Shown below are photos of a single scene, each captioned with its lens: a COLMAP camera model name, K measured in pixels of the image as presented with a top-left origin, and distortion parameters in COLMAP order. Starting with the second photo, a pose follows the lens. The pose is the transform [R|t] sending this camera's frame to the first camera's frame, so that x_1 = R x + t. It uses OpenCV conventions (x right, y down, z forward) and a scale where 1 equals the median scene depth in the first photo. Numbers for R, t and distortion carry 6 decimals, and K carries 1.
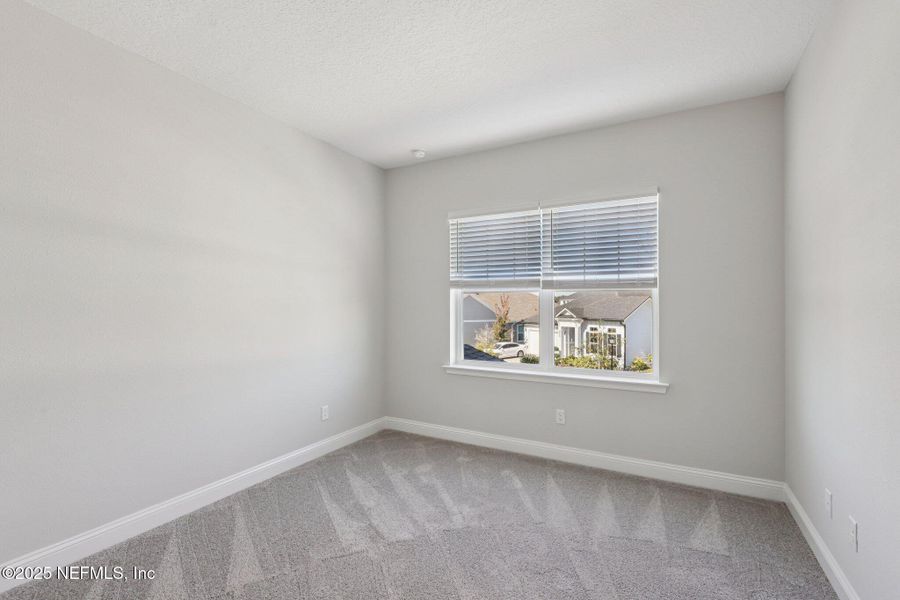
lens RADIAL K [[417.4, 0, 452.3], [0, 417.4, 304.3], [0, 0, 1]] dist [-0.001896, -0.000087]
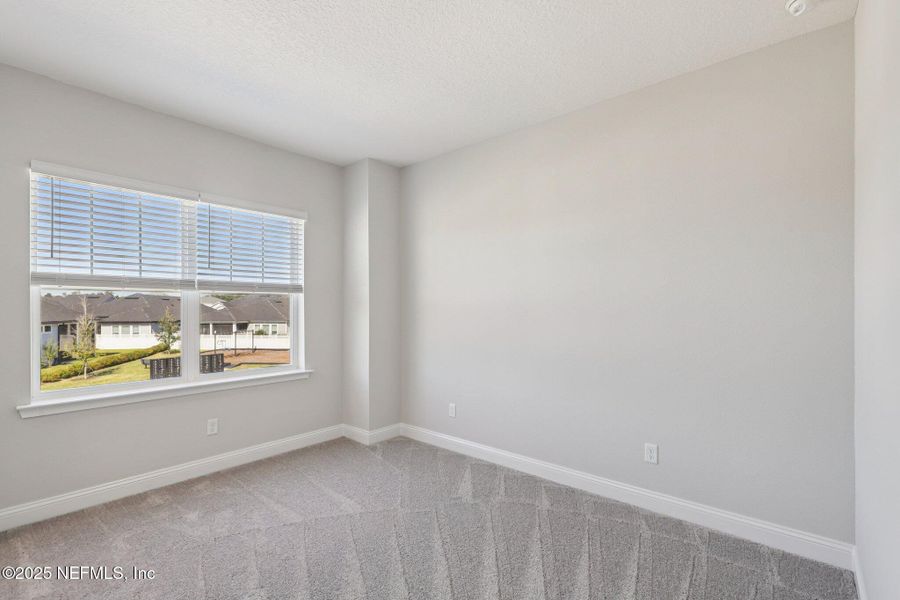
lens RADIAL K [[417.4, 0, 452.3], [0, 417.4, 304.3], [0, 0, 1]] dist [-0.001896, -0.000087]
pose [[0.218143, 0.001492, 0.975916, -0.450509], [-0.001753, 0.999998, -0.001137, -0.004603], [-0.975915, -0.001462, 0.218145, 0.223193]]
